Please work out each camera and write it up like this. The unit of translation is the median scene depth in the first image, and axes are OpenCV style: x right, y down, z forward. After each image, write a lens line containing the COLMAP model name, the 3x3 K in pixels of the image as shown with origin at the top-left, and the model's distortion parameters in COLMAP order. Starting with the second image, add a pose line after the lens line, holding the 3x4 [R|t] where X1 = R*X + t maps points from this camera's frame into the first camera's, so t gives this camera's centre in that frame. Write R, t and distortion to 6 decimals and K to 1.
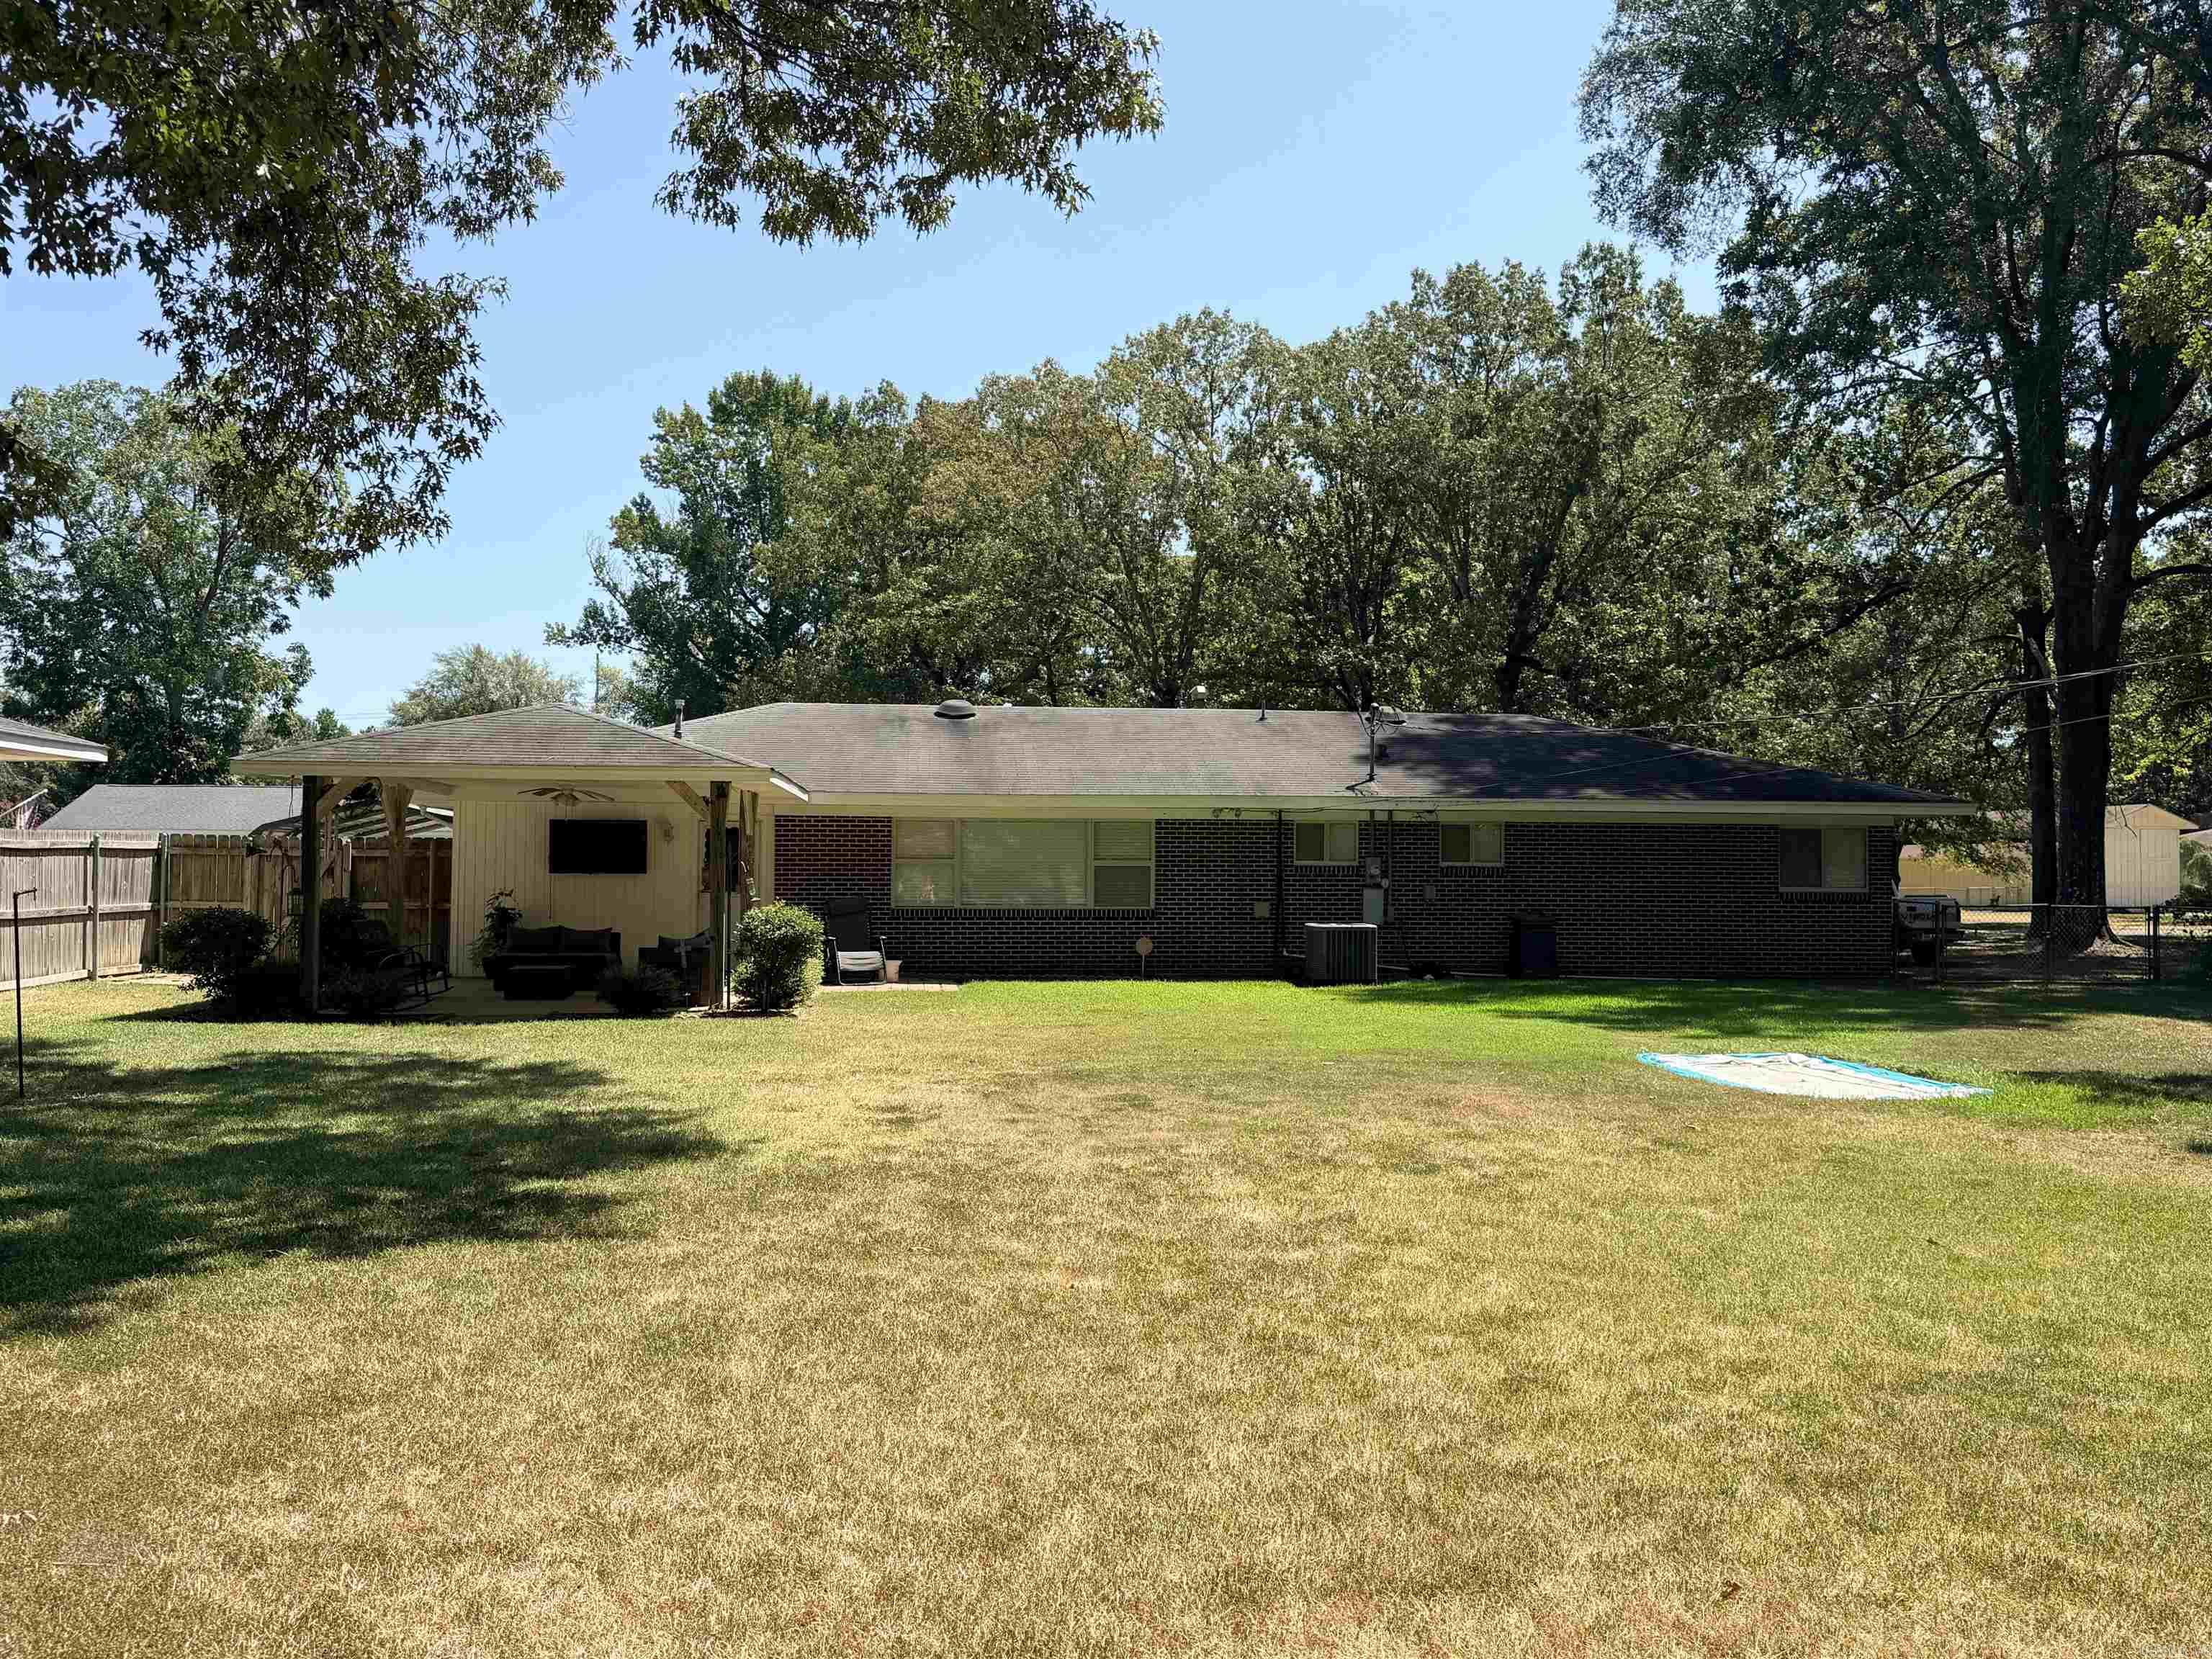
lens RADIAL K [[1806.3, 0, 1106.0], [0, 1806.3, 832.4], [0, 0, 1]] dist [0.002337, 0.000412]
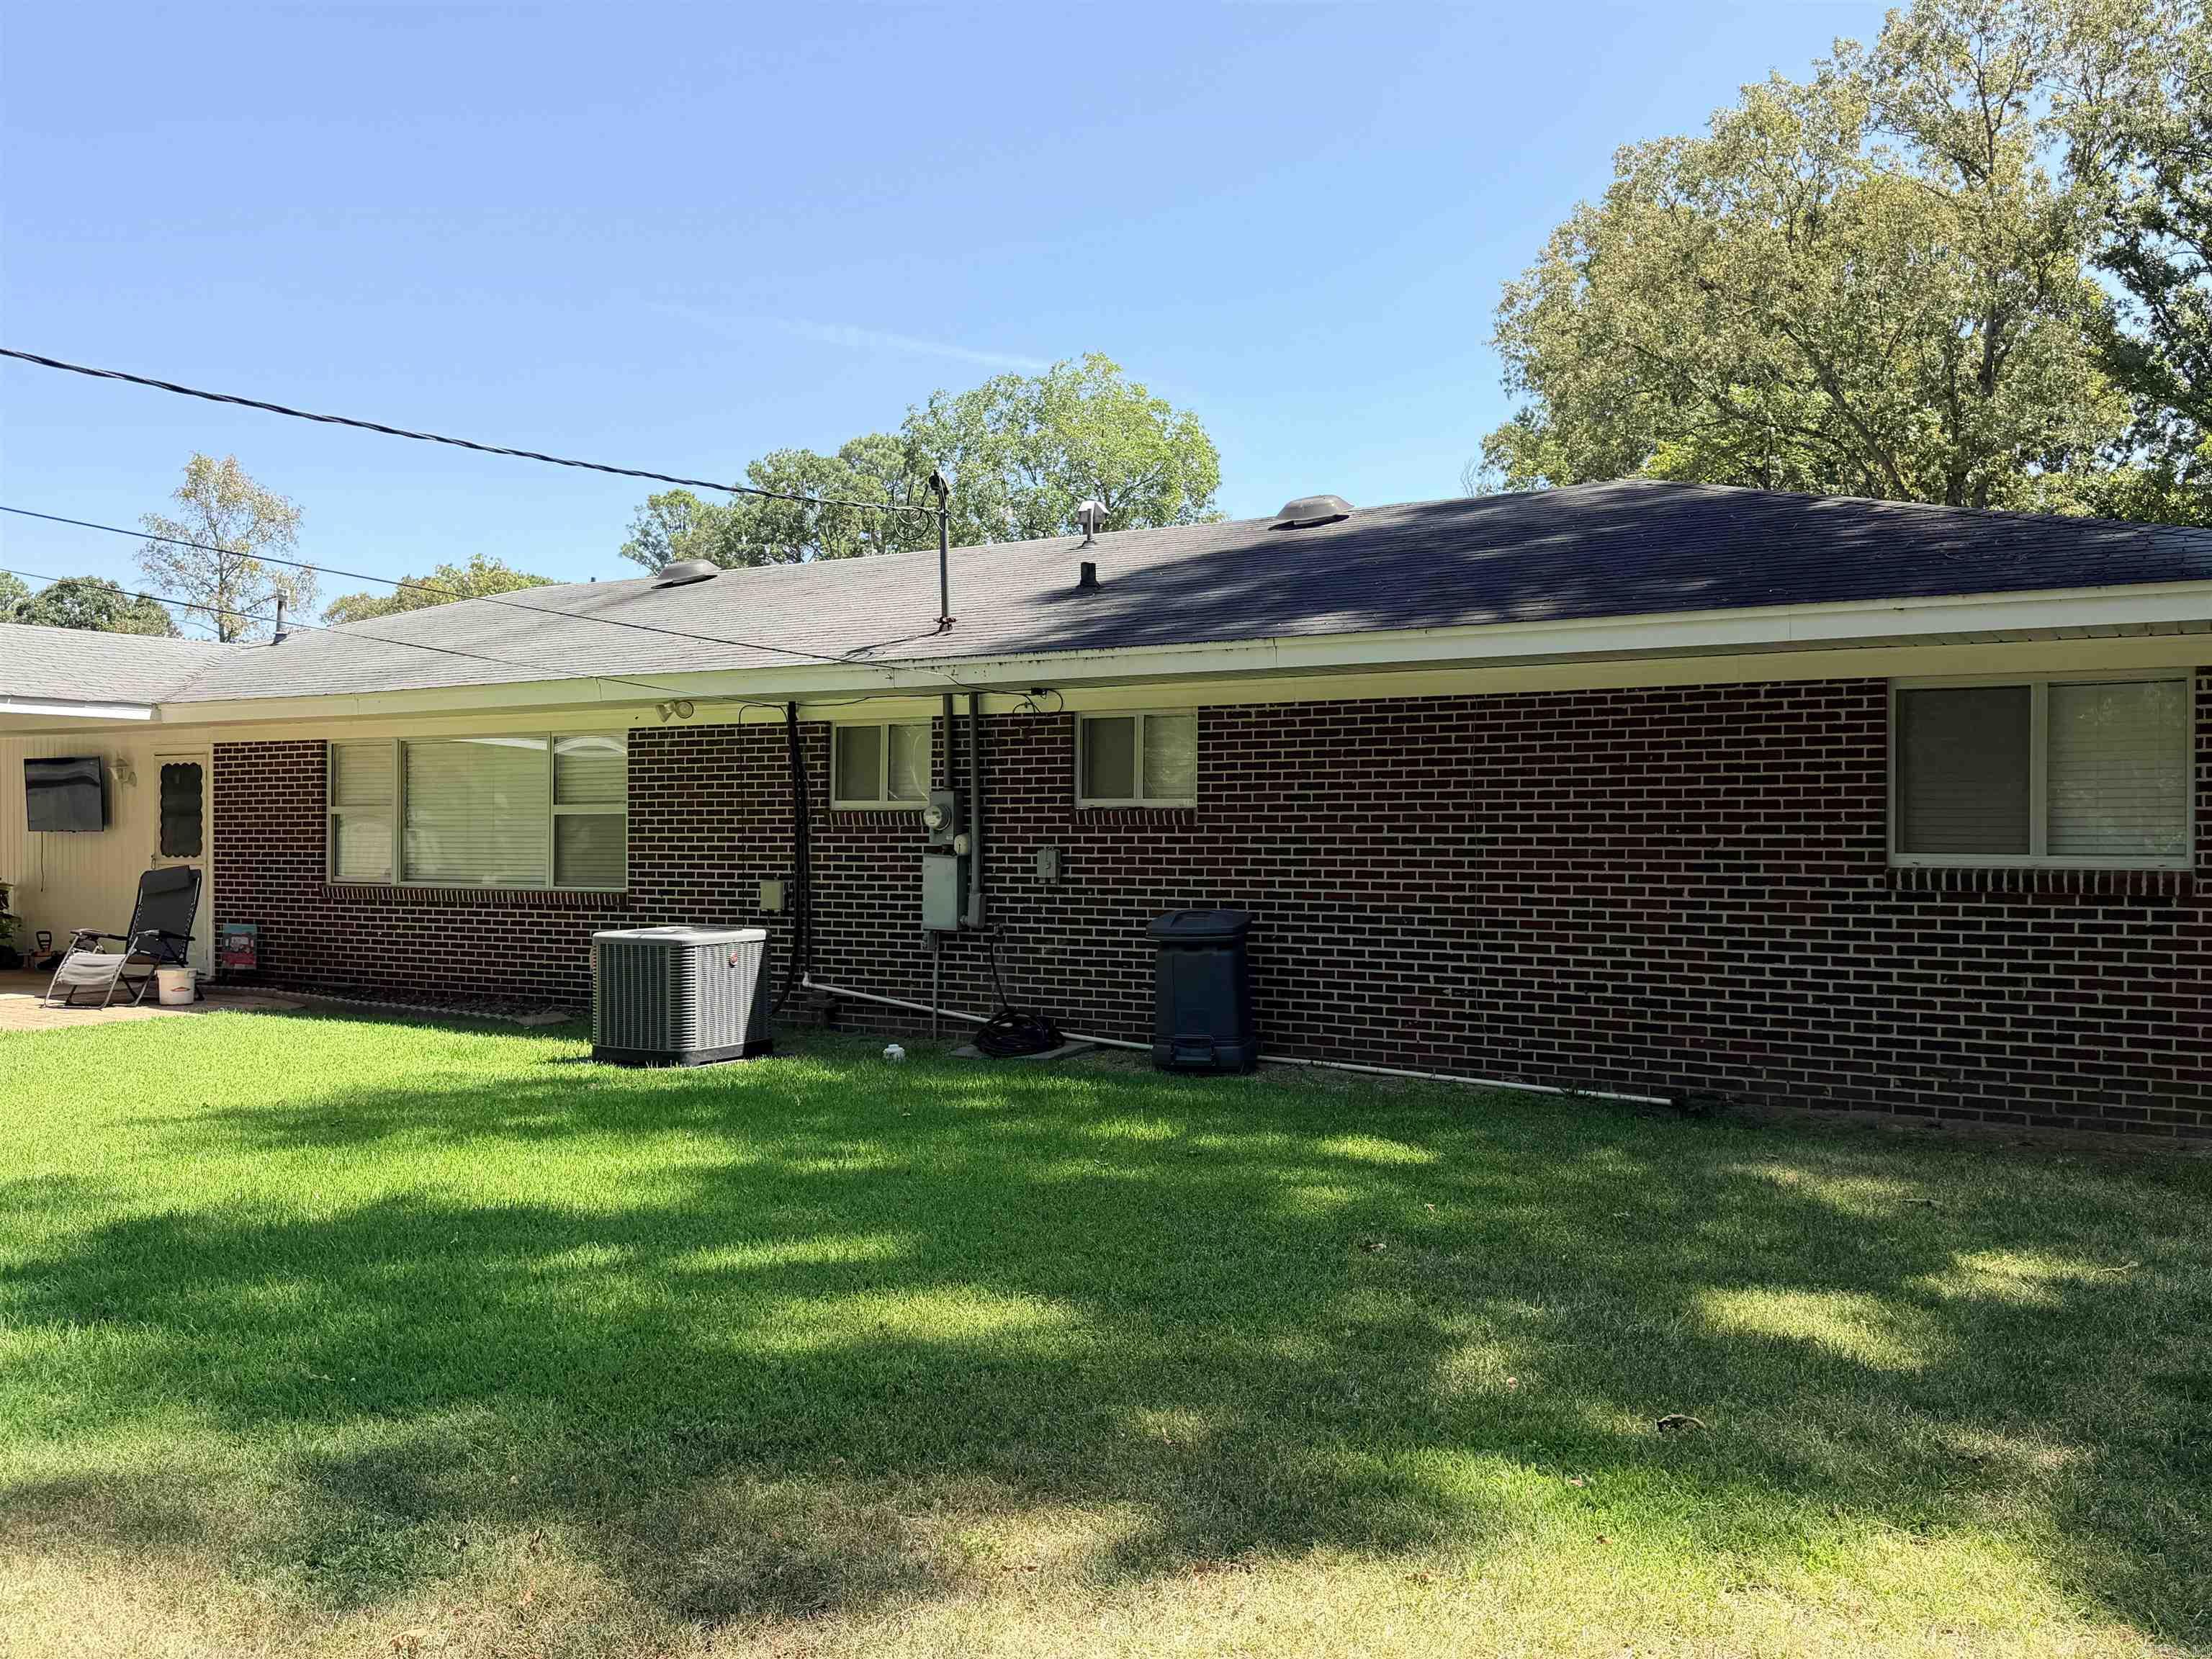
lens RADIAL K [[1806.3, 0, 1106.0], [0, 1806.3, 829.1], [0, 0, 1]] dist [0.002337, 0.000412]
pose [[0.829531, -0.004651, -0.558441, 0.453411], [0.018963, 0.999623, 0.019843, 0.015208], [0.558138, -0.027050, 0.829307, 0.623981]]
